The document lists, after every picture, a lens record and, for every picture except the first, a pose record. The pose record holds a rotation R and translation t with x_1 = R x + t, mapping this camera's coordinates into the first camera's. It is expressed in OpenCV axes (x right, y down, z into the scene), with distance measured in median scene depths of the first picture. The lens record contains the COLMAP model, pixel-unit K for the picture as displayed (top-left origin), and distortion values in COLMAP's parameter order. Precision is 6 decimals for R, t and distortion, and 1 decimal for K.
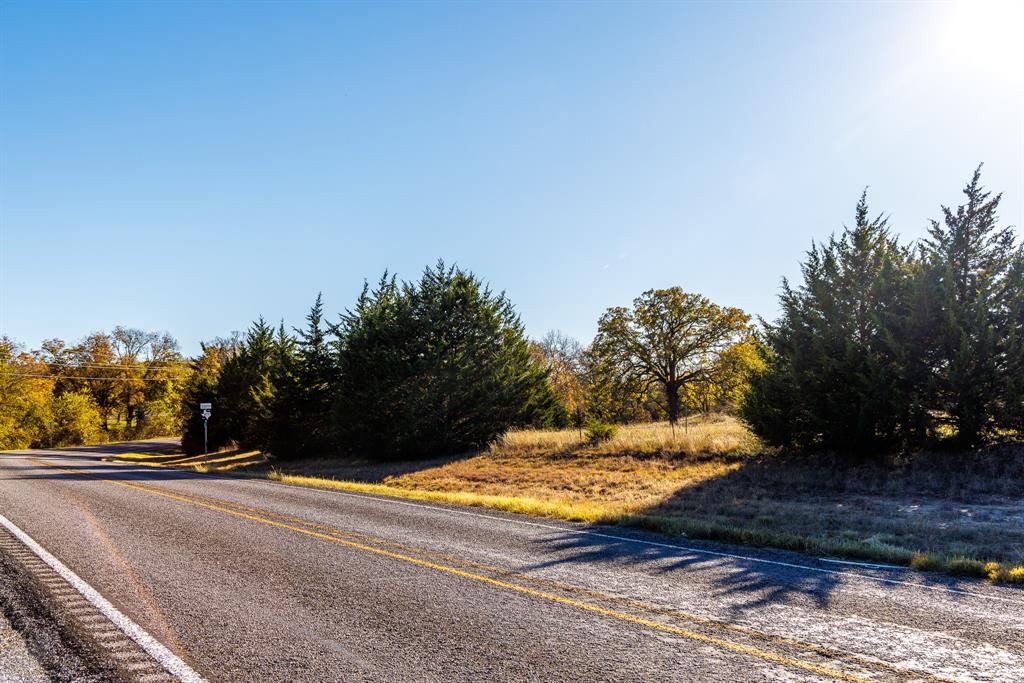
lens RADIAL K [[991.4, 0, 512.0], [0, 991.4, 341.5], [0, 0, 1]] dist [0.007475, 0.000506]
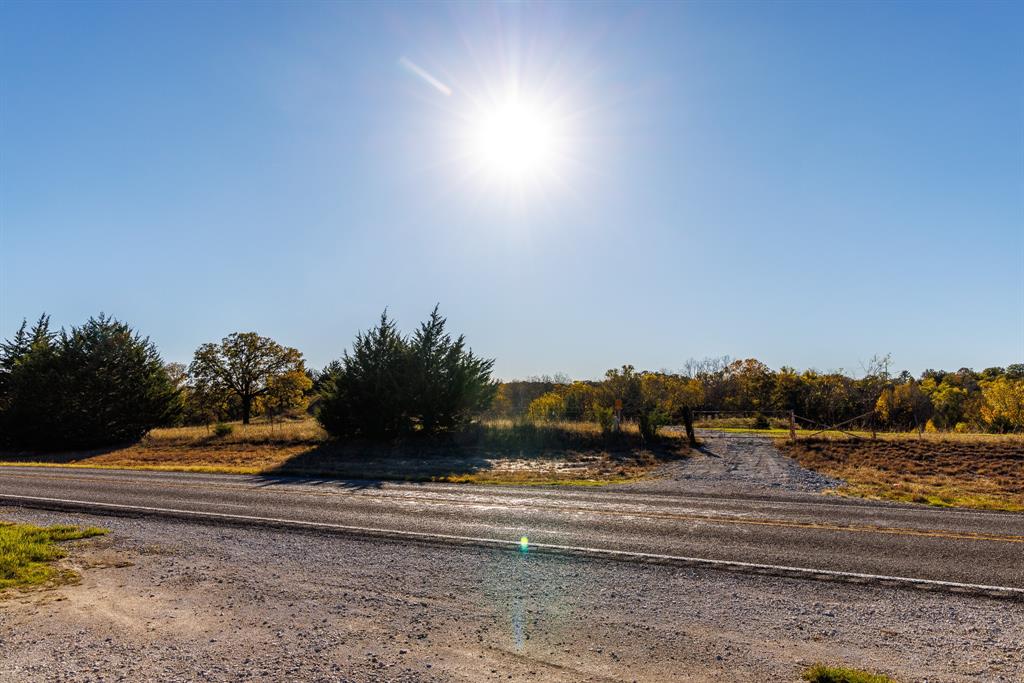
lens RADIAL K [[710.0, 0, 512.0], [0, 710.0, 341.5], [0, 0, 1]] dist [0.027389, -0.000466]
pose [[0.853465, 0.056923, 0.518033, -0.126849], [-0.041338, 0.998279, -0.041589, -0.025985], [-0.519509, 0.014080, 0.854349, -0.272539]]
